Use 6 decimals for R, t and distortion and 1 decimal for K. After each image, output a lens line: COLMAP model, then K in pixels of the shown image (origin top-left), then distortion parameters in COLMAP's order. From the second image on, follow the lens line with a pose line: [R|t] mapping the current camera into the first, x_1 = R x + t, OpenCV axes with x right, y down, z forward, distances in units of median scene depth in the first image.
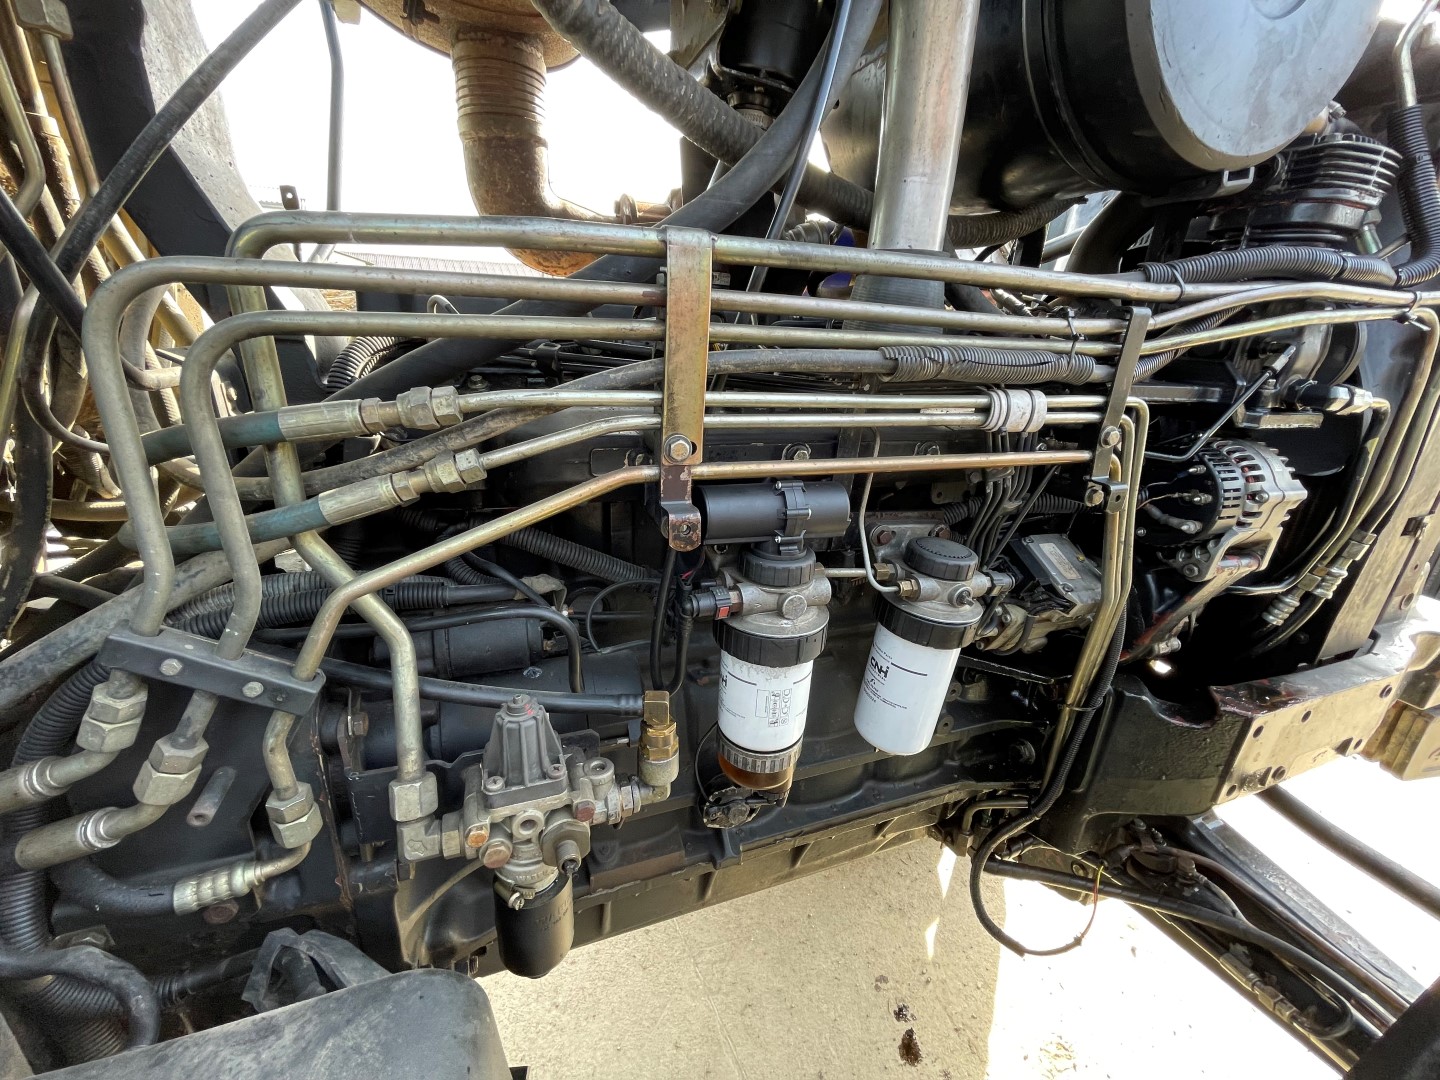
lens RADIAL K [[587.6, 0, 720.8], [0, 587.6, 536.1], [0, 0, 1]] dist [-0.000374, -0.000040]
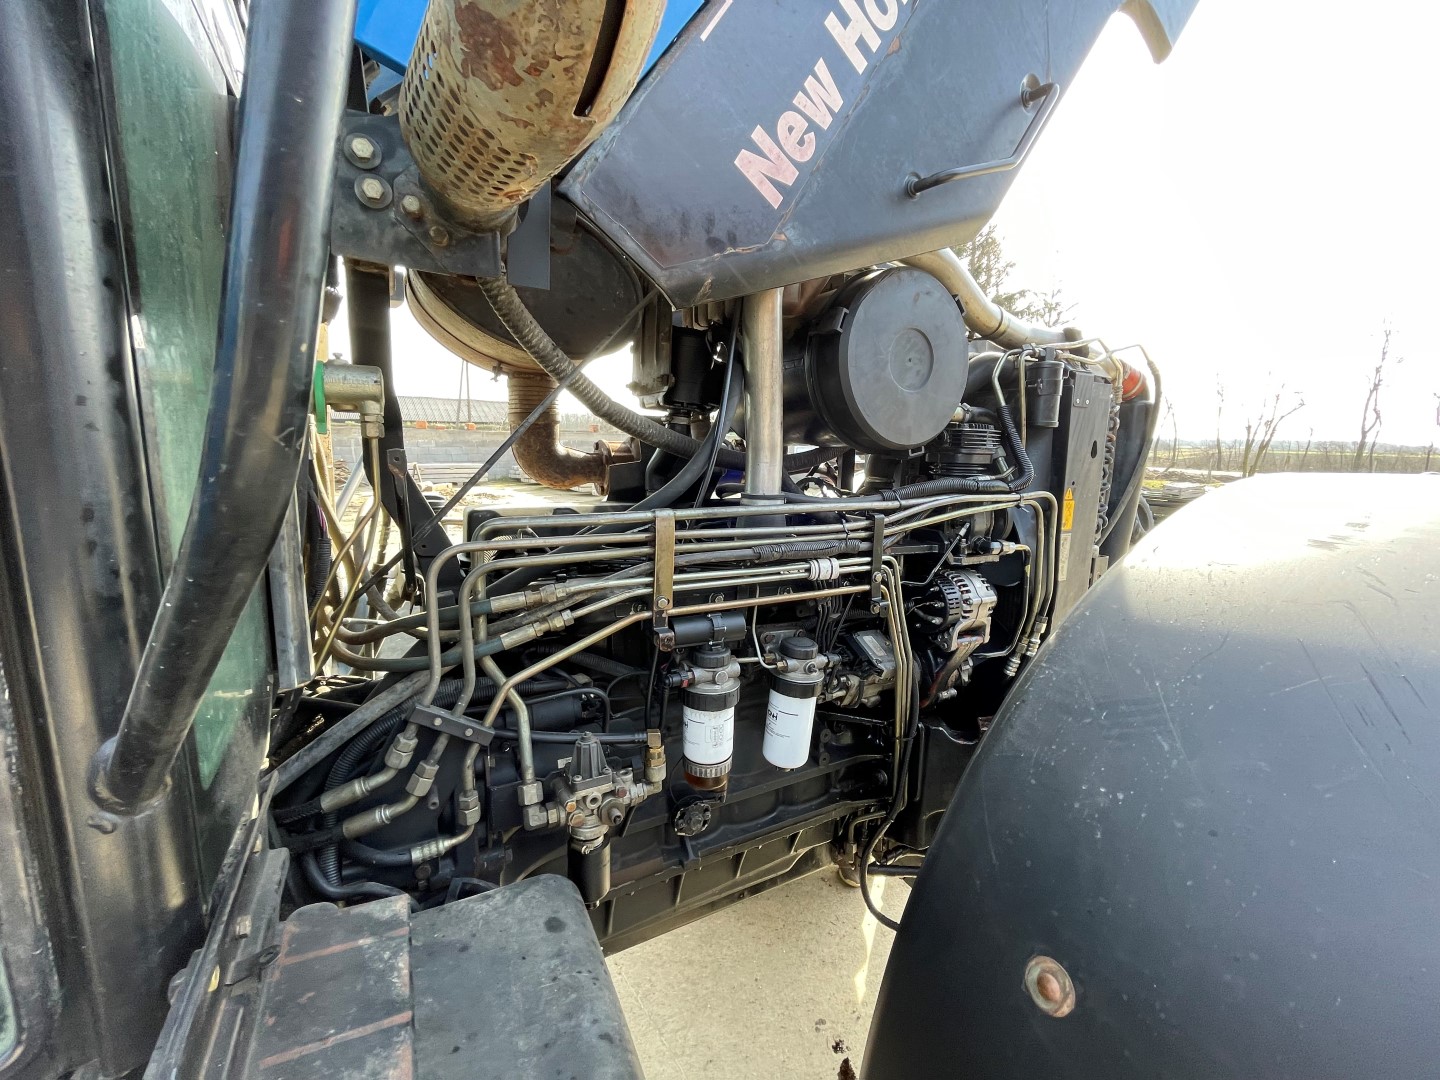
lens RADIAL K [[587.6, 0, 722.3], [0, 587.6, 541.3], [0, 0, 1]] dist [-0.000374, -0.000040]
pose [[0.988687, -0.050188, 0.141350, -0.111773], [0.075725, 0.980463, -0.181545, 0.028361], [-0.129478, 0.190195, 0.973171, -0.880572]]
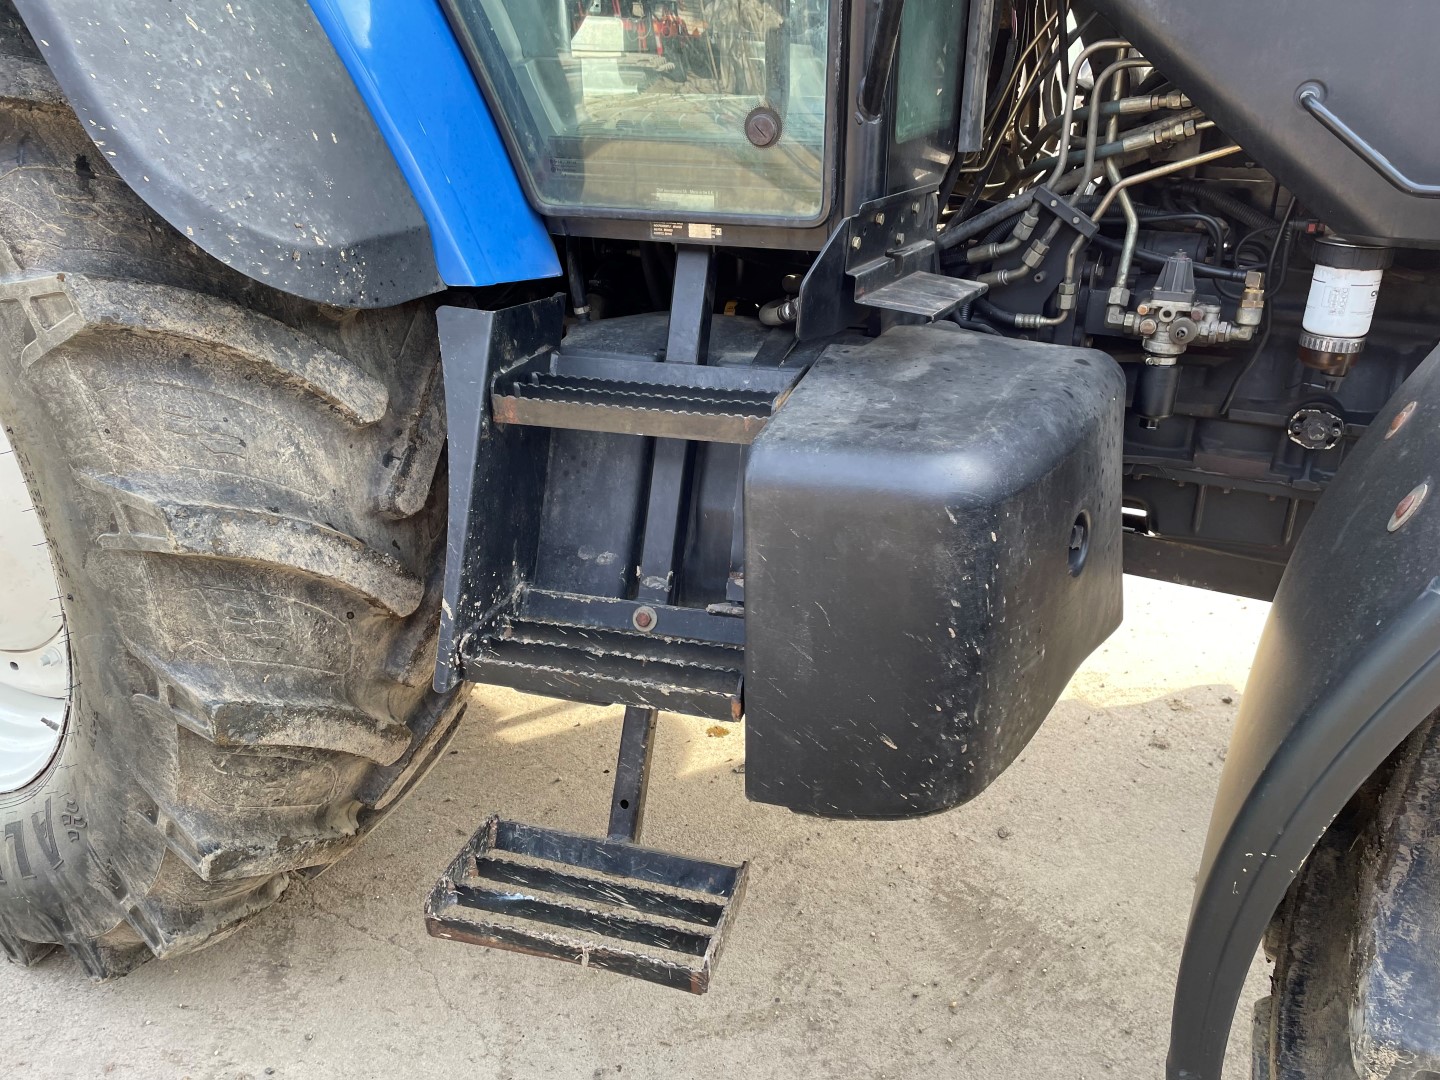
lens RADIAL K [[1094.6, 0, 725.3], [0, 1094.6, 546.9], [0, 0, 1]] dist [0.076613, -0.102204]
pose [[0.662424, 0.252347, -0.705347, 1.239717], [-0.230461, 0.964541, 0.128640, 0.897171], [0.712798, 0.077341, 0.697092, -2.132941]]
